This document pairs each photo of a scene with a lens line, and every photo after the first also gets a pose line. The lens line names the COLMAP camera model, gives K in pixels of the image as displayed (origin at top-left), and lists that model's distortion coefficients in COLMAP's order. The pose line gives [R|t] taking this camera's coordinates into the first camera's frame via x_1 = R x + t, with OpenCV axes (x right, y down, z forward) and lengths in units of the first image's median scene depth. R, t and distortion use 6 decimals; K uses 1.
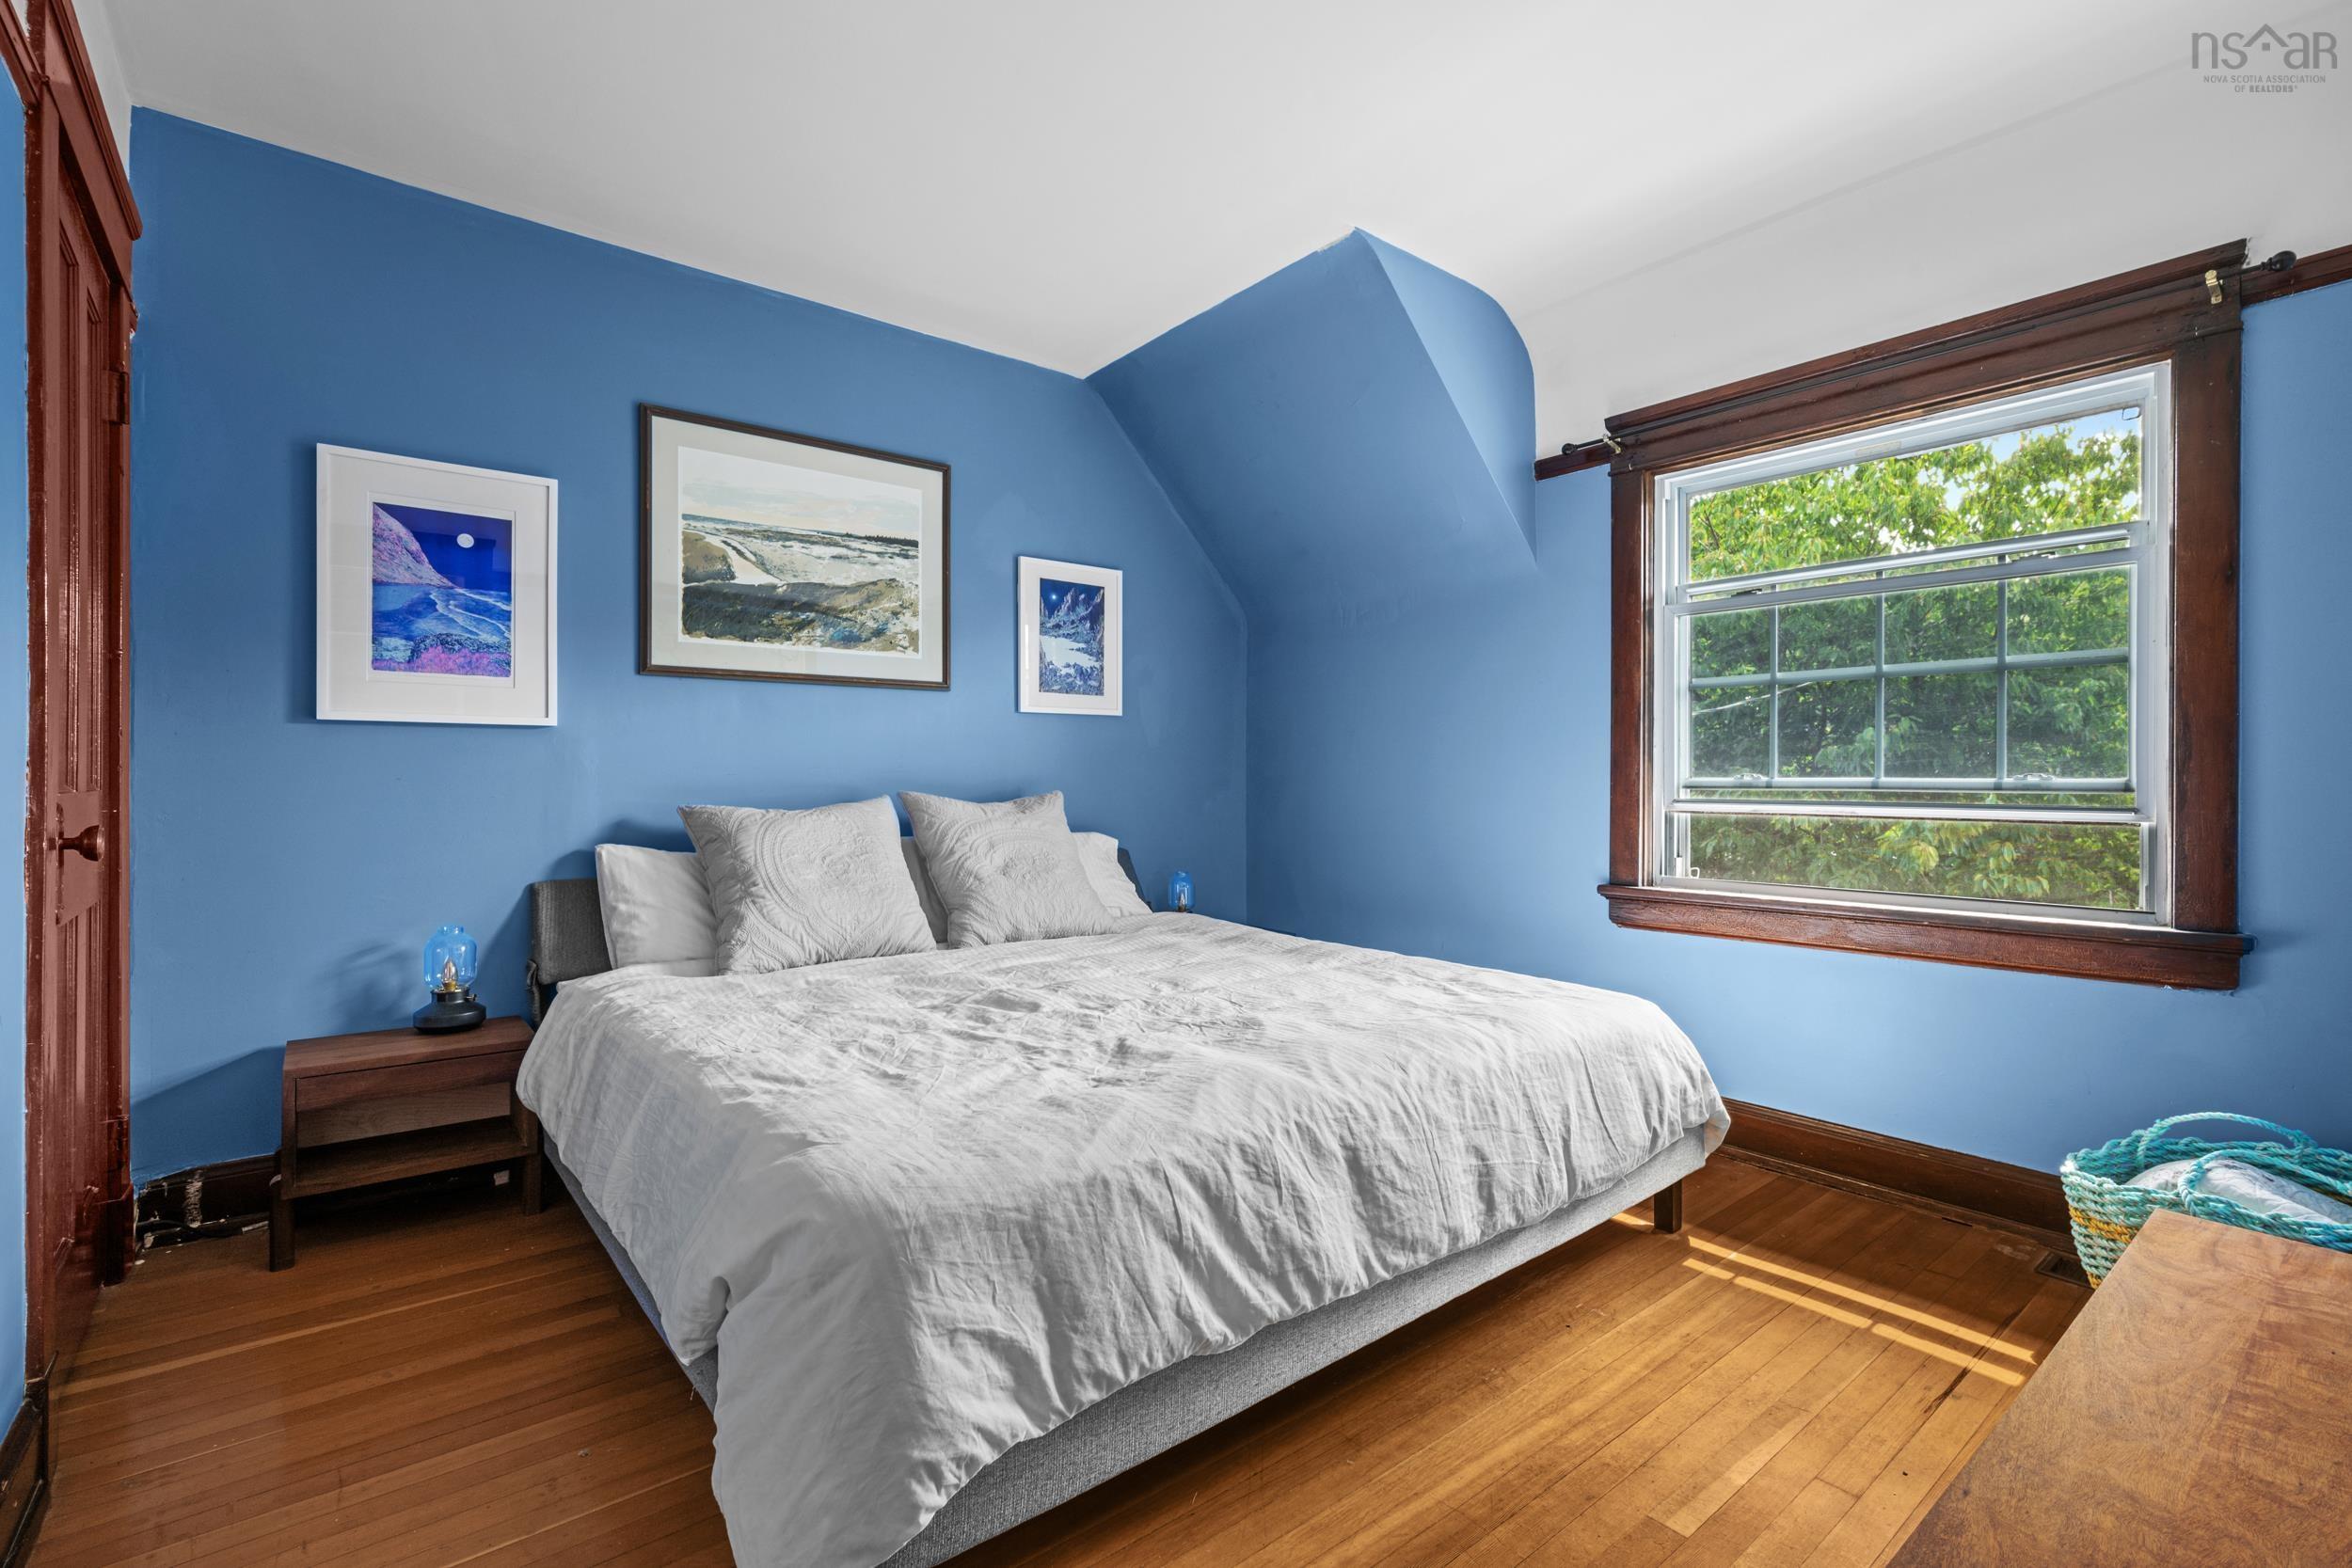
lens RADIAL K [[1053.1, 0, 1176.0], [0, 1053.1, 787.0], [0, 0, 1]] dist [-0.000699, -0.000817]
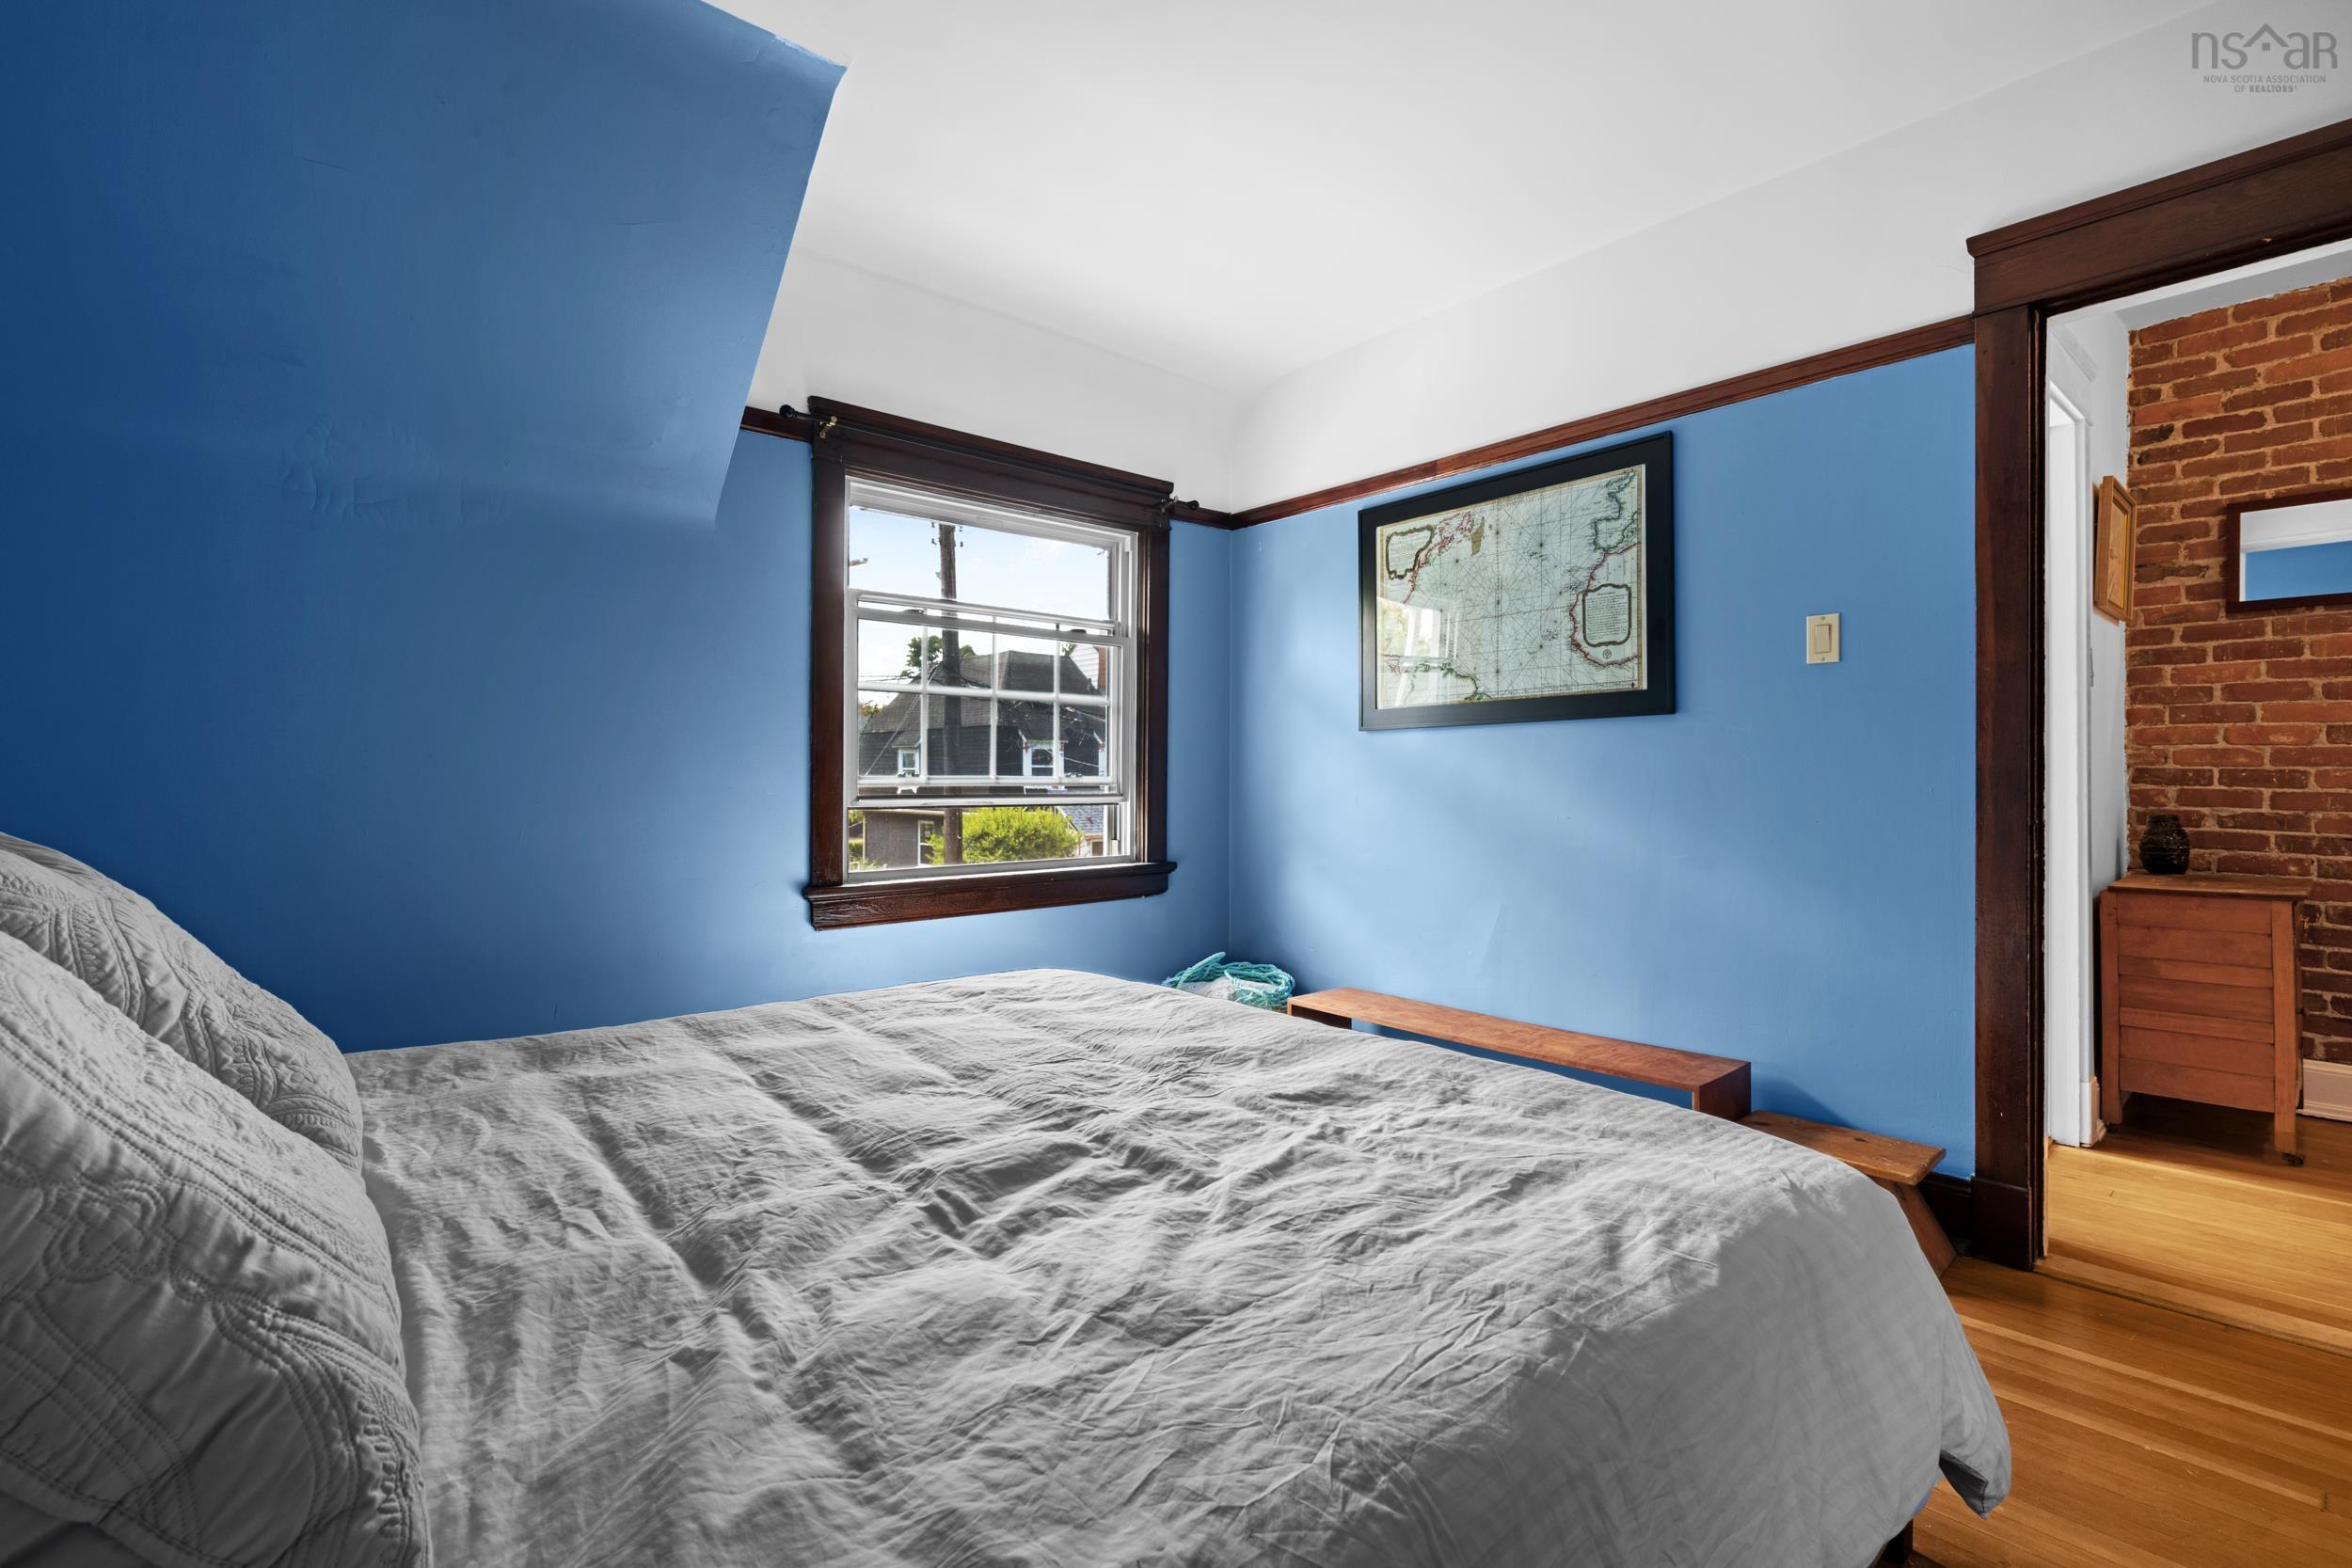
lens RADIAL K [[1053.1, 0, 1183.9], [0, 1053.1, 784.3], [0, 0, 1]] dist [-0.000699, -0.000817]
pose [[-0.033360, -0.003837, 0.999436, -0.945855], [0.002064, 0.999990, 0.003908, -0.004606], [-0.999441, 0.002193, -0.033352, 1.204021]]
